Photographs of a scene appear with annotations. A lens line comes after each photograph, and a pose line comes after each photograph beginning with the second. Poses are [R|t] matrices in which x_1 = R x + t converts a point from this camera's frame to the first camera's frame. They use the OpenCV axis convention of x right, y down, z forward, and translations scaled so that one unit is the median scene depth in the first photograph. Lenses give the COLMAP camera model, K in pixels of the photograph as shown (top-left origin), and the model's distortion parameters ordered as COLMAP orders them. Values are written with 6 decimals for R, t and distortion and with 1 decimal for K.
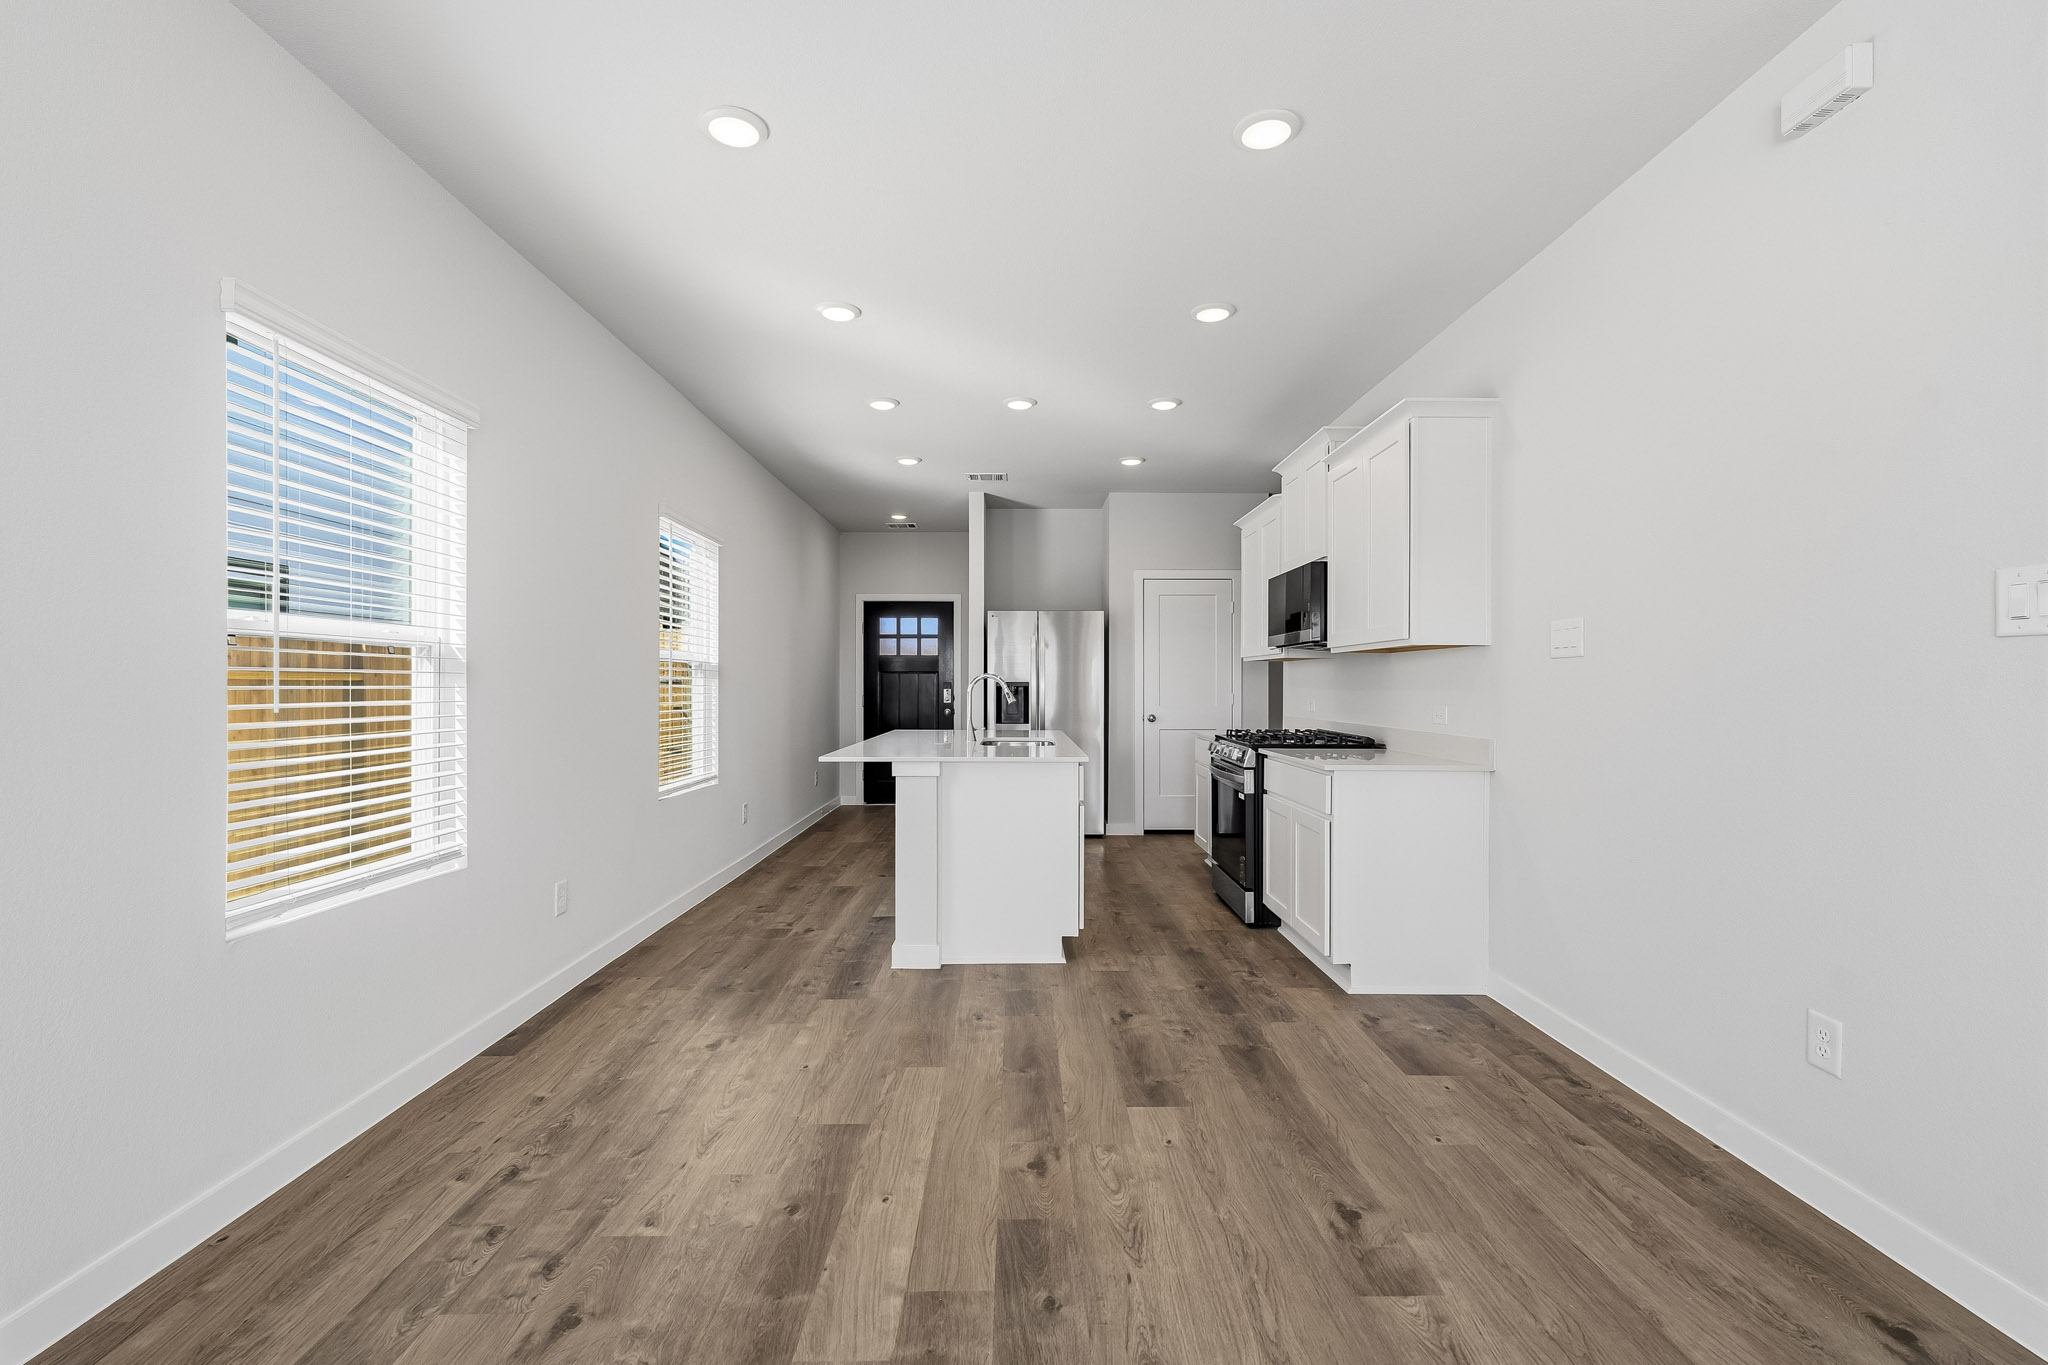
lens RADIAL K [[900.8, 0, 1024.0], [0, 900.8, 682.5], [0, 0, 1]] dist [-0.000825, 0.000352]
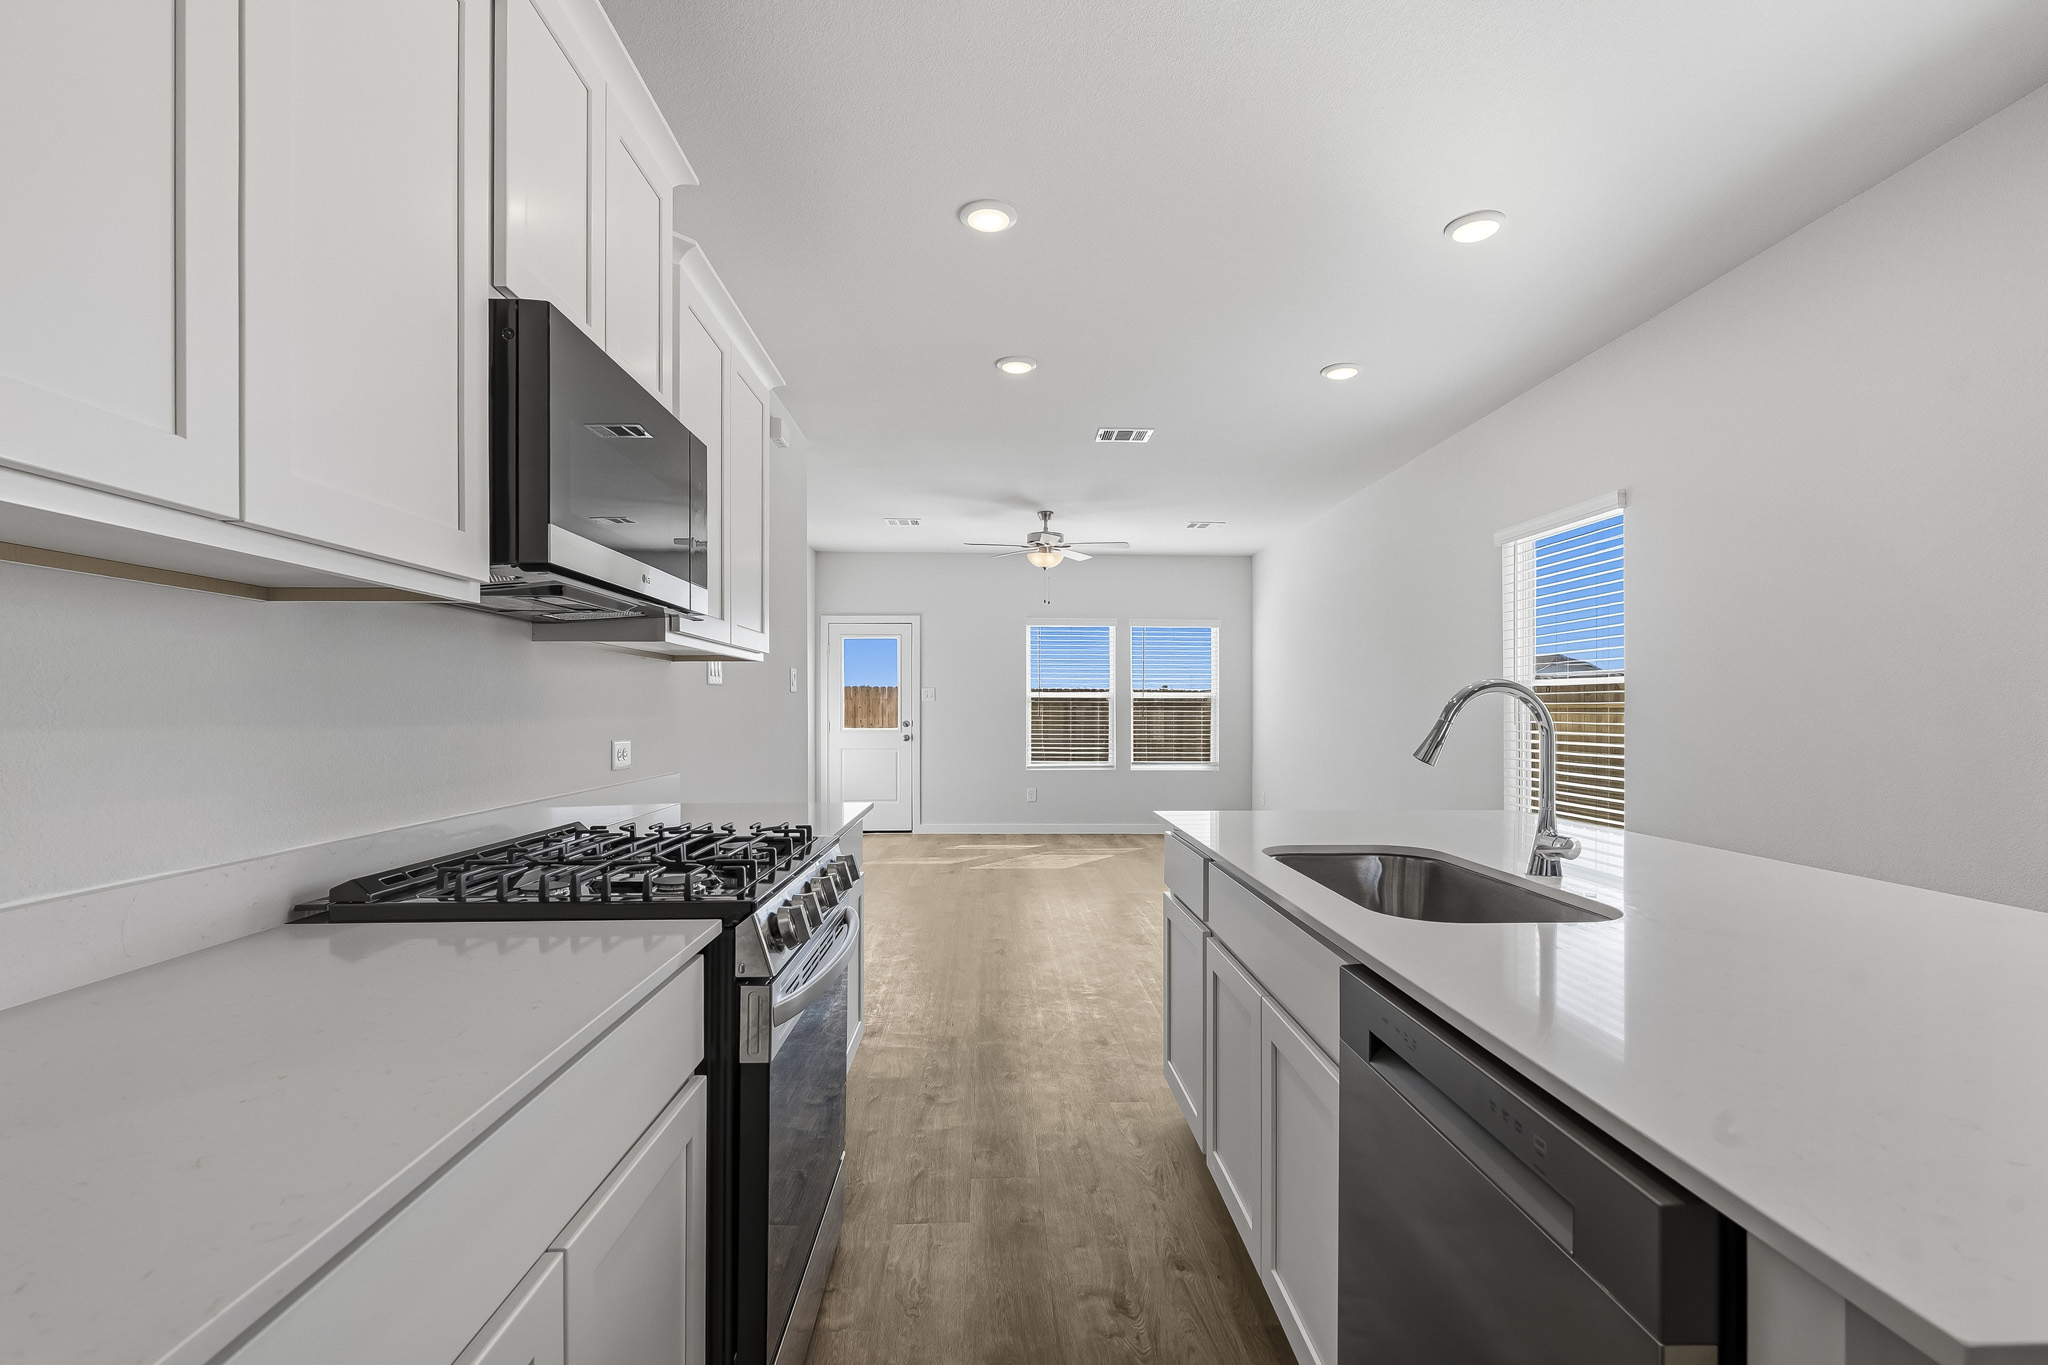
lens RADIAL K [[913.4, 0, 1028.1], [0, 913.4, 712.2], [0, 0, 1]] dist [-0.000345, 0.000065]
pose [[-0.999627, -0.002718, -0.027184, 0.117668], [-0.002722, 0.999996, 0.000137, 0.002732], [0.027183, 0.000211, -0.999630, 1.065082]]
